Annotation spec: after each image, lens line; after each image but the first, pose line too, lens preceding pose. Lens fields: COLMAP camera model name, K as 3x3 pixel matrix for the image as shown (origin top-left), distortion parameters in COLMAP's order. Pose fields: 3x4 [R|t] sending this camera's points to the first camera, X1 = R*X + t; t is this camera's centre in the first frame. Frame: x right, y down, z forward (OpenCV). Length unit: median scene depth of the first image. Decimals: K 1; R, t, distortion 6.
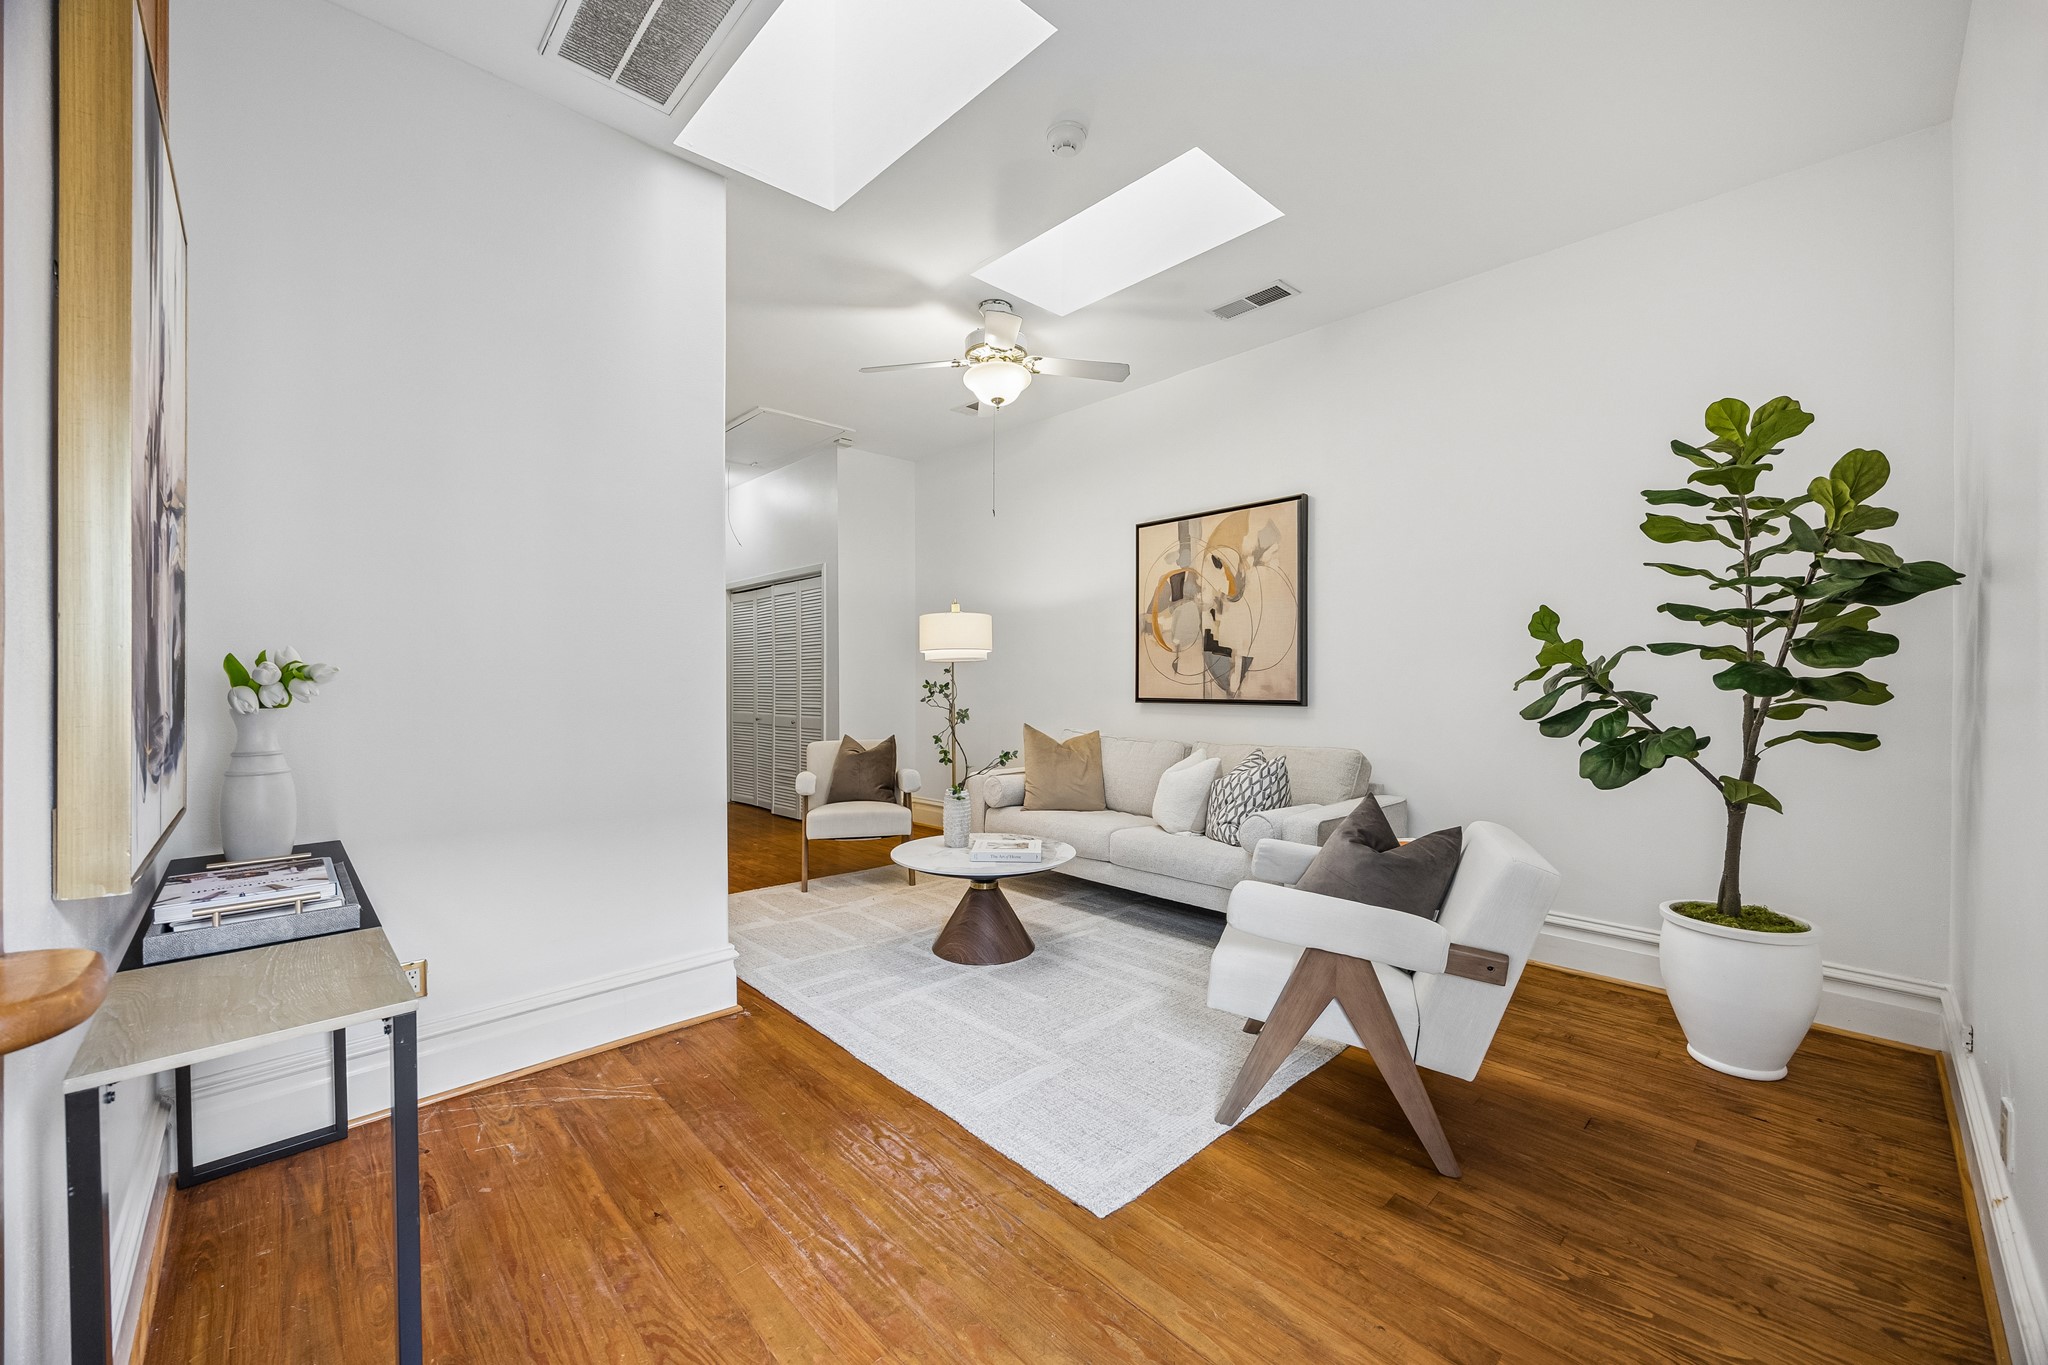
lens RADIAL K [[798.1, 0, 1028.9], [0, 798.1, 675.3], [0, 0, 1]] dist [-0.000998, 0.000654]
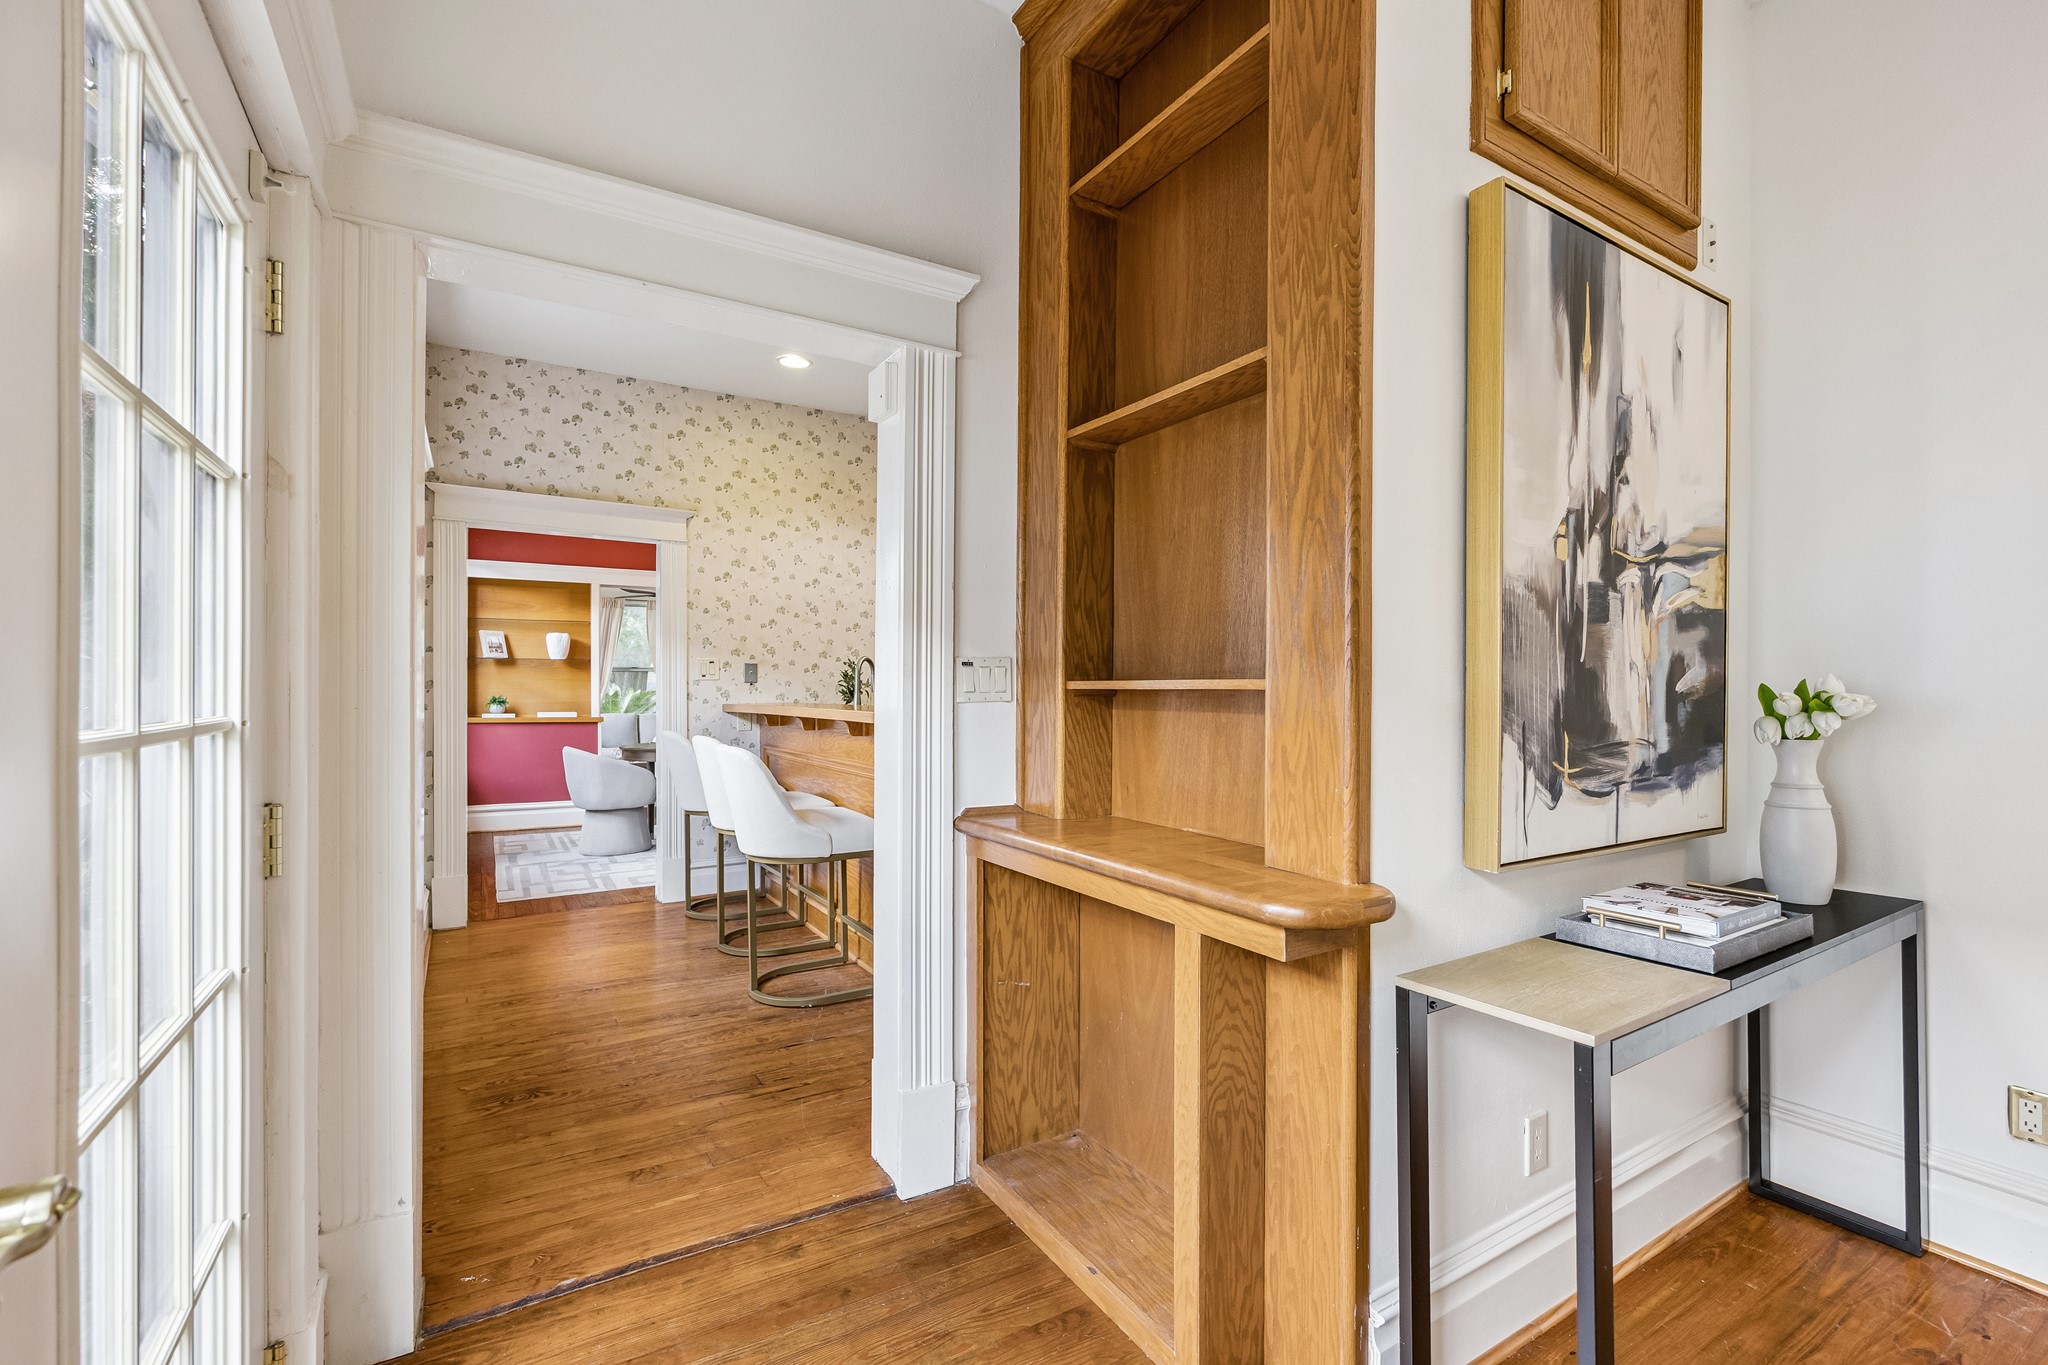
lens RADIAL K [[900.2, 0, 1036.2], [0, 900.2, 681.6], [0, 0, 1]] dist [-0.002392, 0.002299]
pose [[-0.205377, -0.009215, -0.978640, 0.118626], [0.002404, 0.999948, -0.009920, -0.008223], [0.978680, -0.004390, -0.205344, 0.127047]]
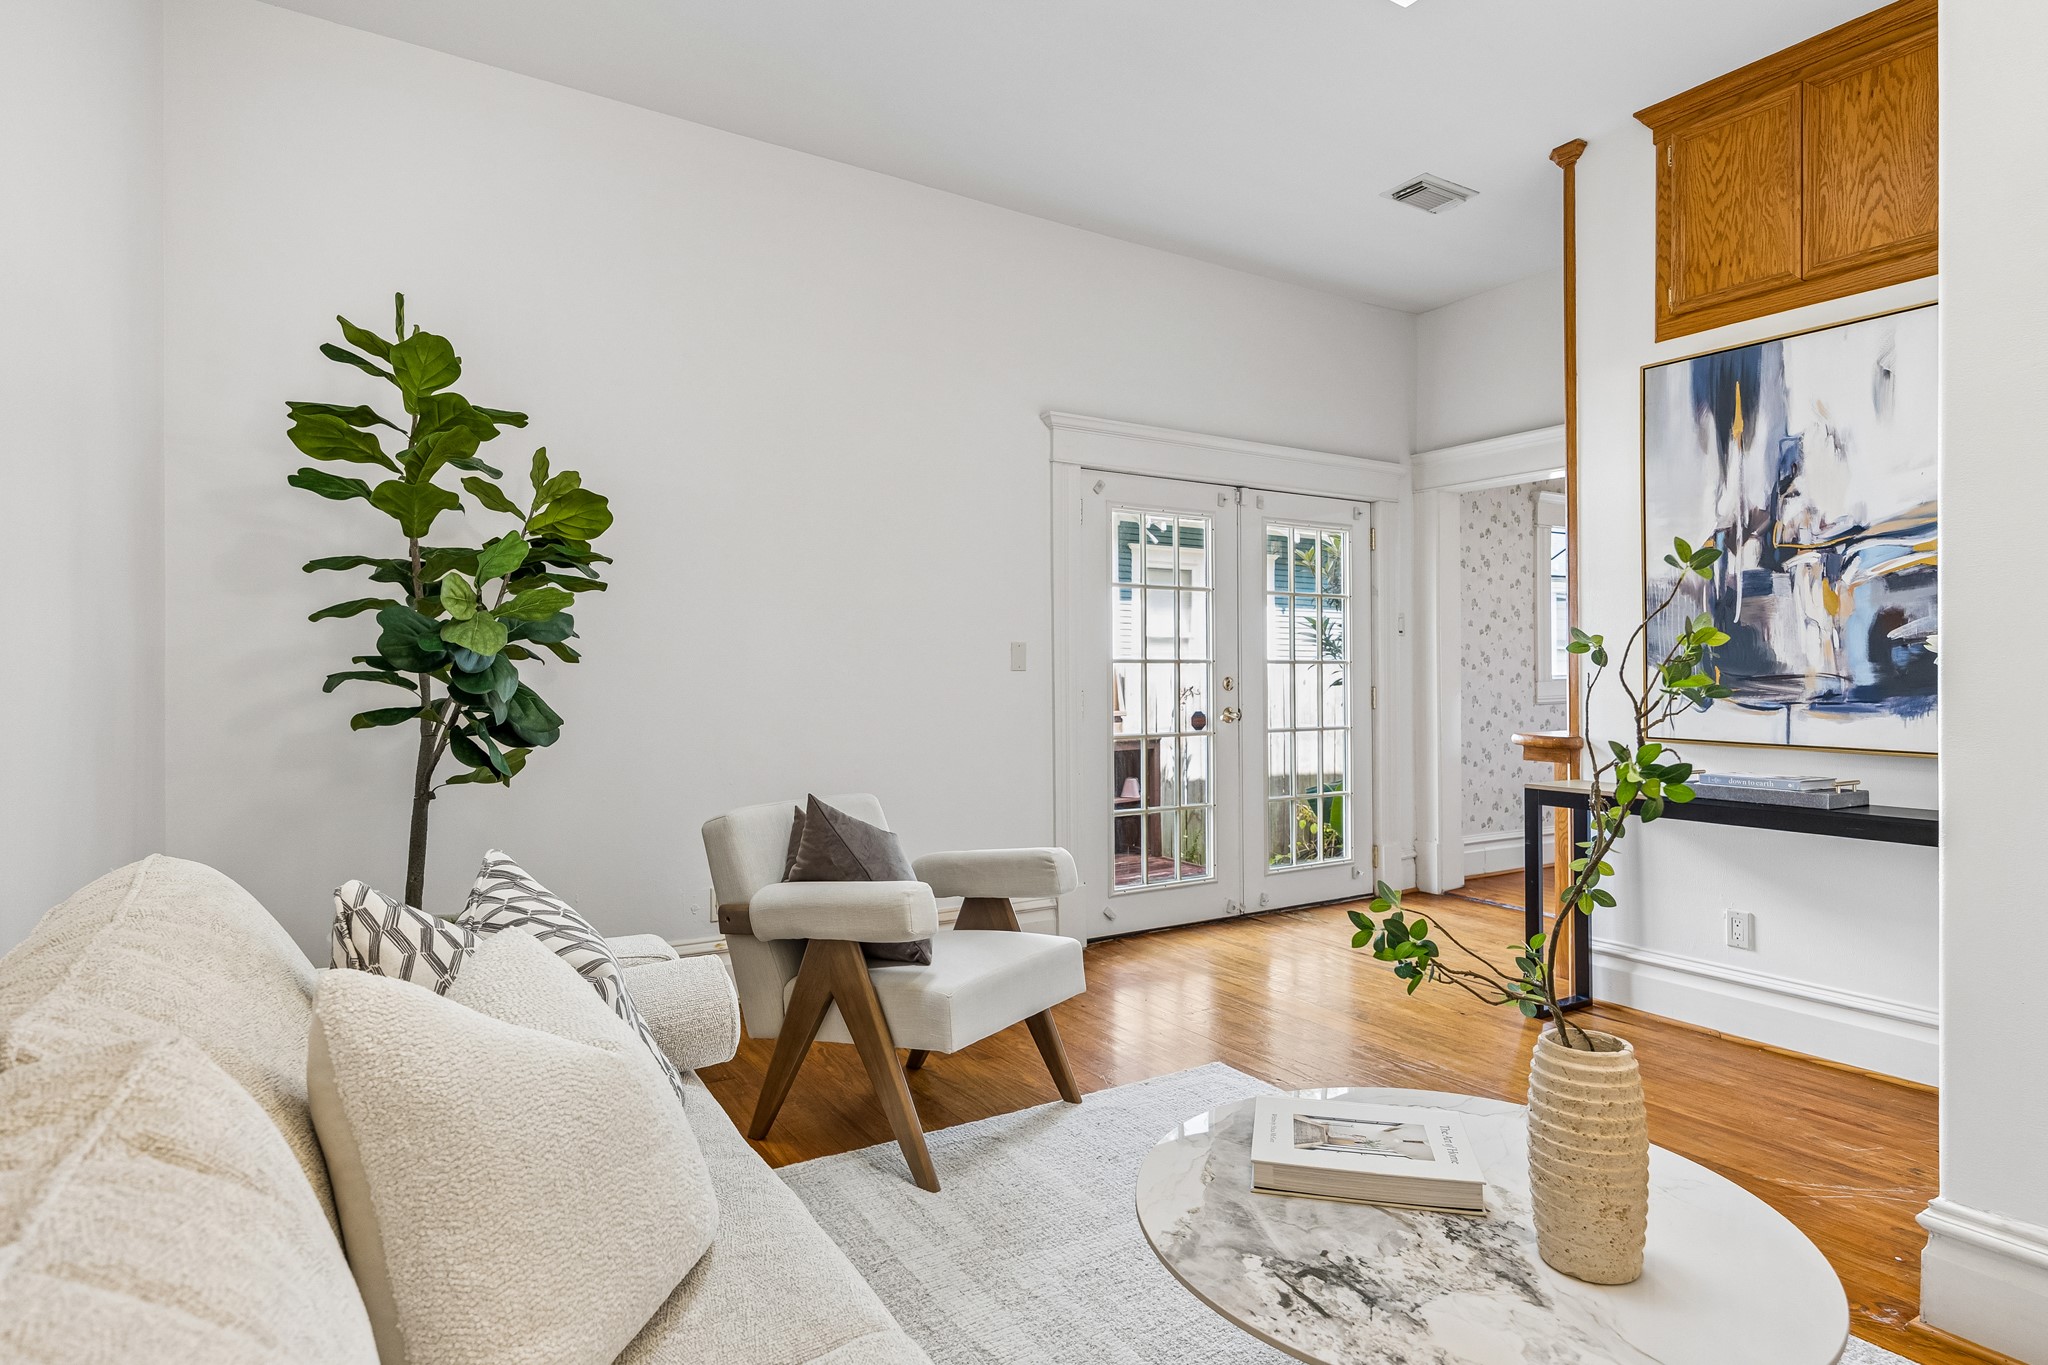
lens RADIAL K [[1091.5, 0, 1040.6], [0, 1091.5, 679.7], [0, 0, 1]] dist [-0.001208, 0.000264]
pose [[-0.981591, -0.006053, 0.190899, 0.010521], [-0.006035, 0.999982, 0.000679, 0.022581], [-0.190900, -0.000486, -0.981609, 1.136078]]
